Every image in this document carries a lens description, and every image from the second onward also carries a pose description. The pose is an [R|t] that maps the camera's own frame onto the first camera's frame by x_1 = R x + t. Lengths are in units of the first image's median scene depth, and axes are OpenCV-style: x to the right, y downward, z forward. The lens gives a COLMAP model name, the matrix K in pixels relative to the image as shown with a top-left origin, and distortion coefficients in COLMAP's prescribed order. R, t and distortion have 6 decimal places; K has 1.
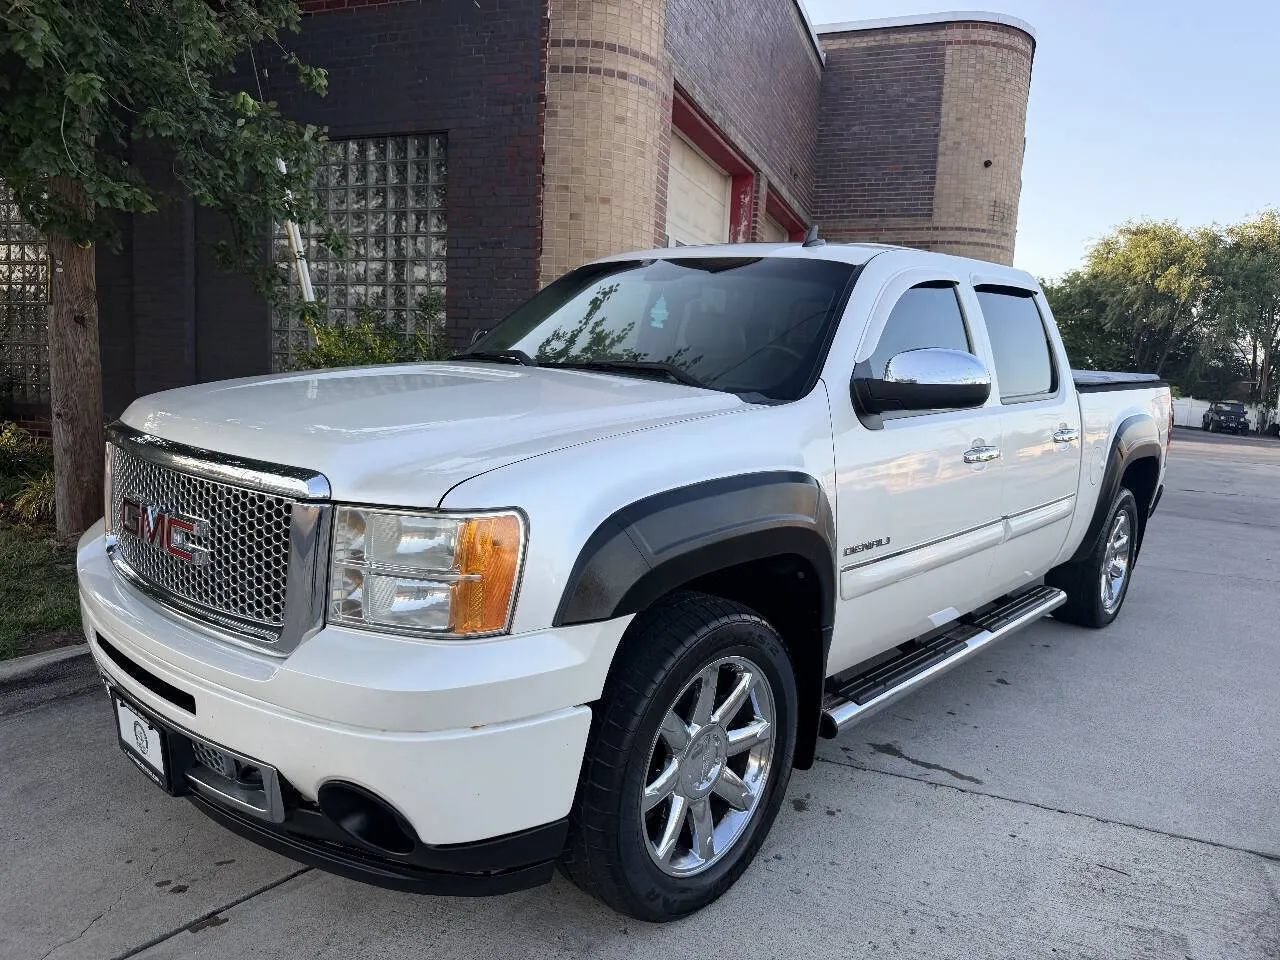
lens RADIAL K [[949.0, 0, 739.5], [0, 949.0, 422.4], [0, 0, 1]] dist [0.070876, -0.124569]
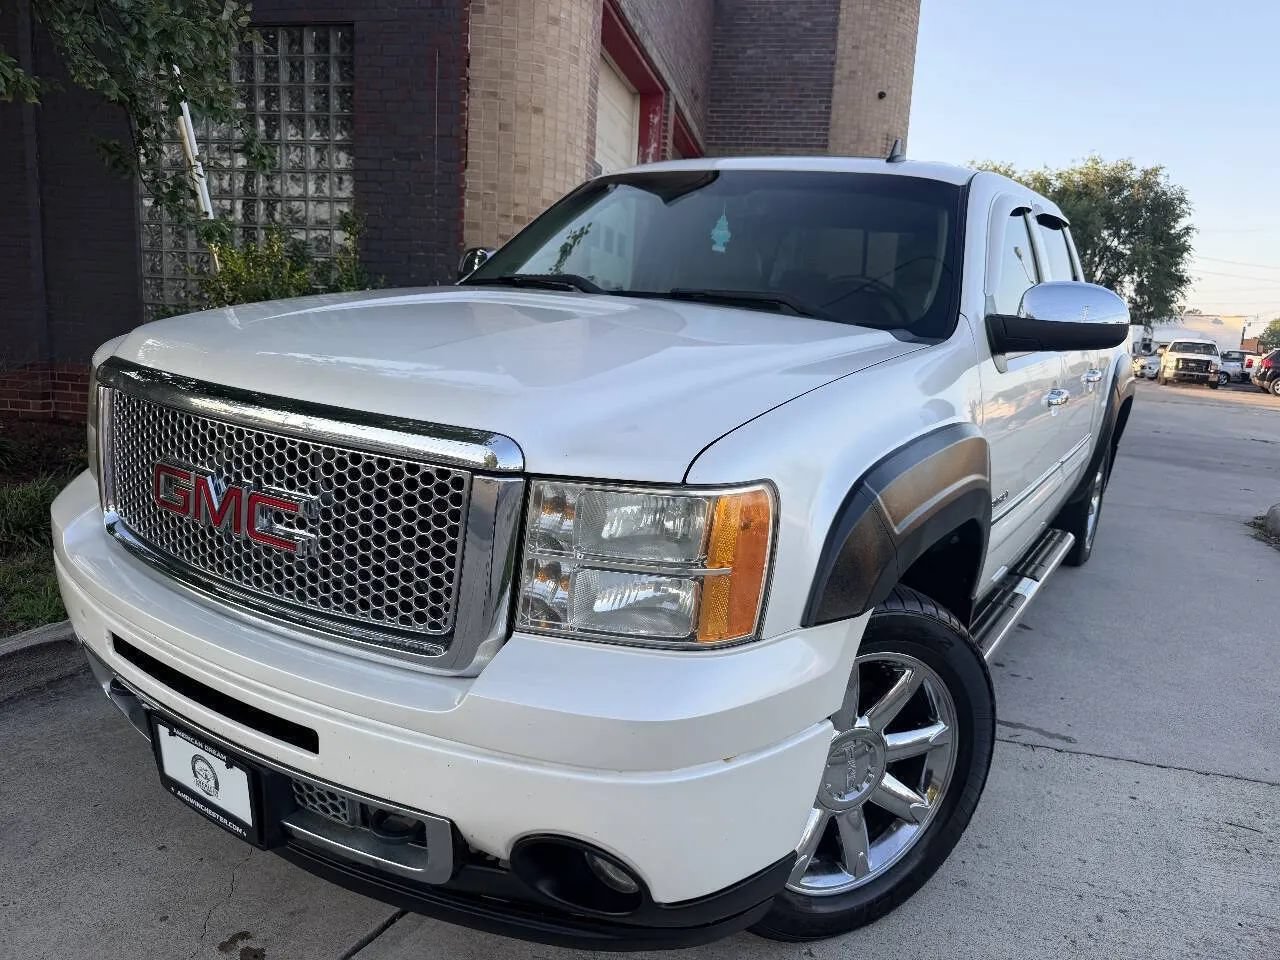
lens RADIAL K [[928.6, 0, 728.7], [0, 928.6, 440.2], [0, 0, 1]] dist [0.052042, -0.084822]
pose [[0.989718, -0.006369, 0.142893, -0.090118], [-0.006956, 0.995683, 0.092558, -0.002912], [-0.142865, -0.092600, 0.985401, 0.063838]]
